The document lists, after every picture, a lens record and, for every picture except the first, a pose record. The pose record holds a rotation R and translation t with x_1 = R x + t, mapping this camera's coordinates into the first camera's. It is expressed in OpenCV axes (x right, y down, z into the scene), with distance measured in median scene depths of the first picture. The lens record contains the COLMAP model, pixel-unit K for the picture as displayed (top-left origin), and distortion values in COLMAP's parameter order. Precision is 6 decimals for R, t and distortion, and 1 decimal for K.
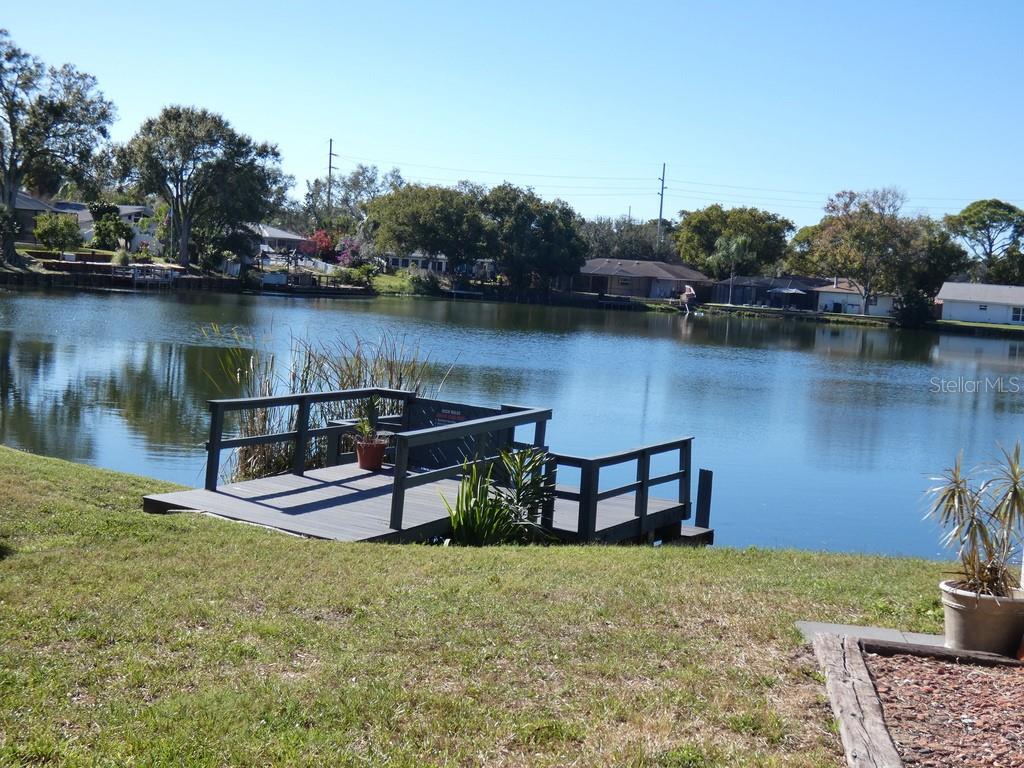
lens RADIAL K [[1494.3, 0, 512.0], [0, 1494.3, 384.0], [0, 0, 1]] dist [0.089735, -0.062421]
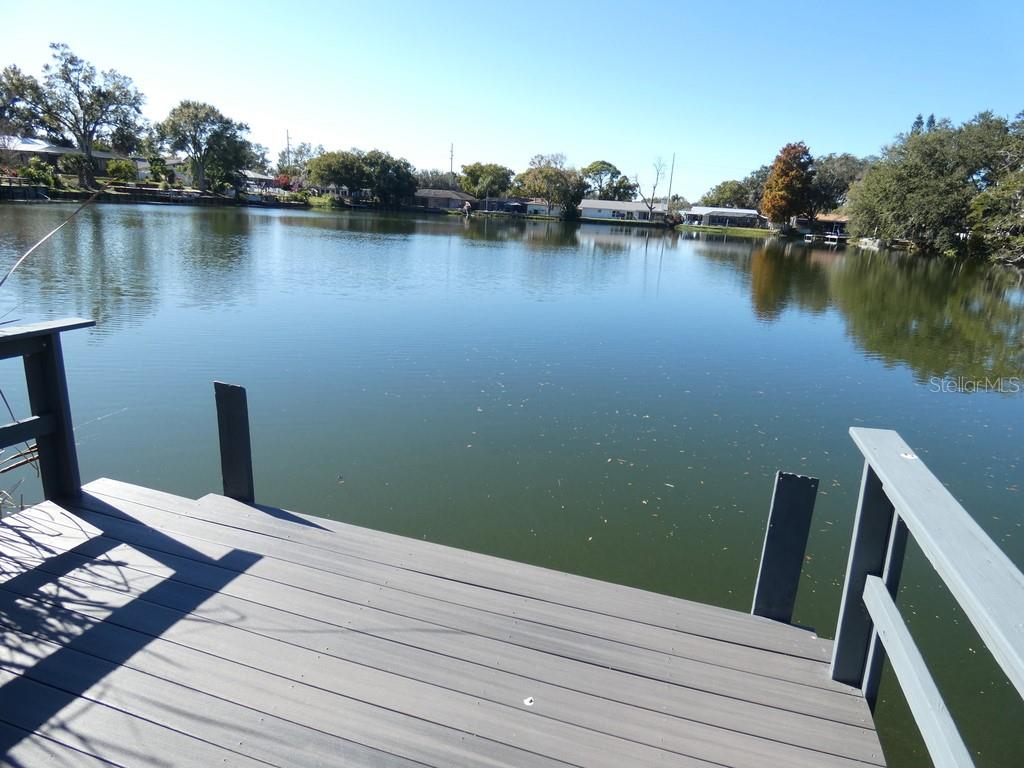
lens RADIAL K [[611.8, 0, 507.0], [0, 611.8, 381.9], [0, 0, 1]] dist [0.013164, -0.007526]
pose [[0.982287, -0.060174, 0.177460, 0.005174], [0.021723, 0.977220, 0.211116, 0.001205], [-0.186121, -0.203521, 0.961217, 0.113295]]
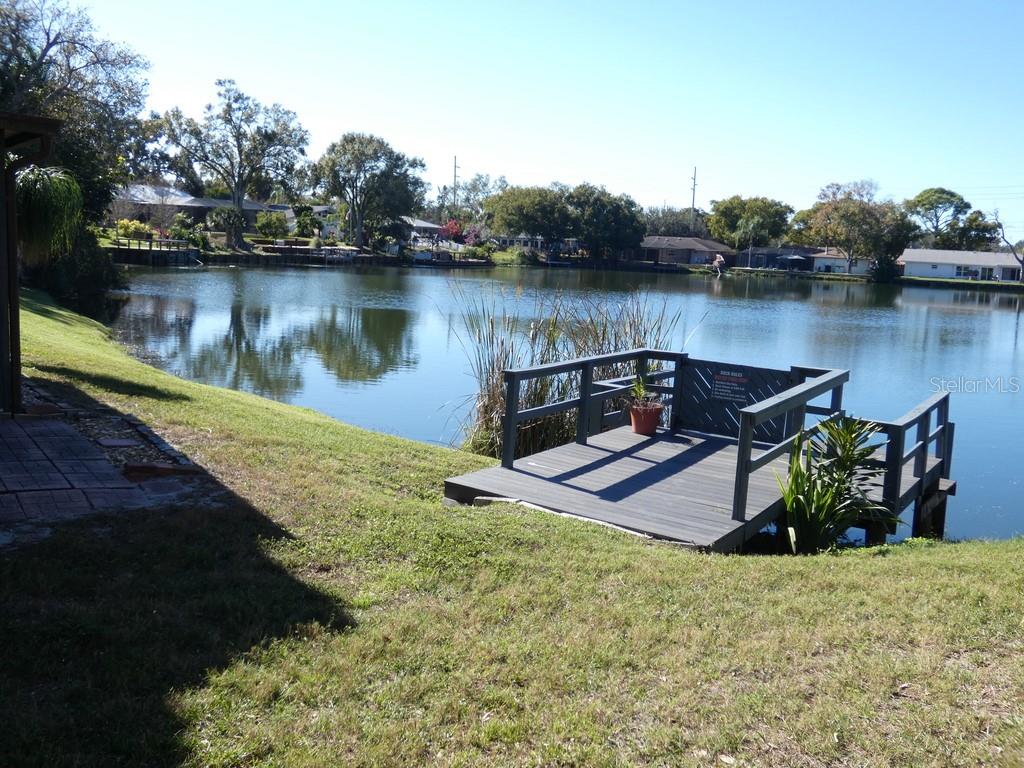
lens RADIAL K [[1027.9, 0, 512.0], [0, 1027.9, 384.0], [0, 0, 1]] dist [0.003001, -0.045361]
pose [[0.998058, -0.012957, -0.060933, -0.016456], [0.016268, 0.998400, 0.054153, -0.001123], [0.060134, -0.055039, 0.996672, 0.039044]]
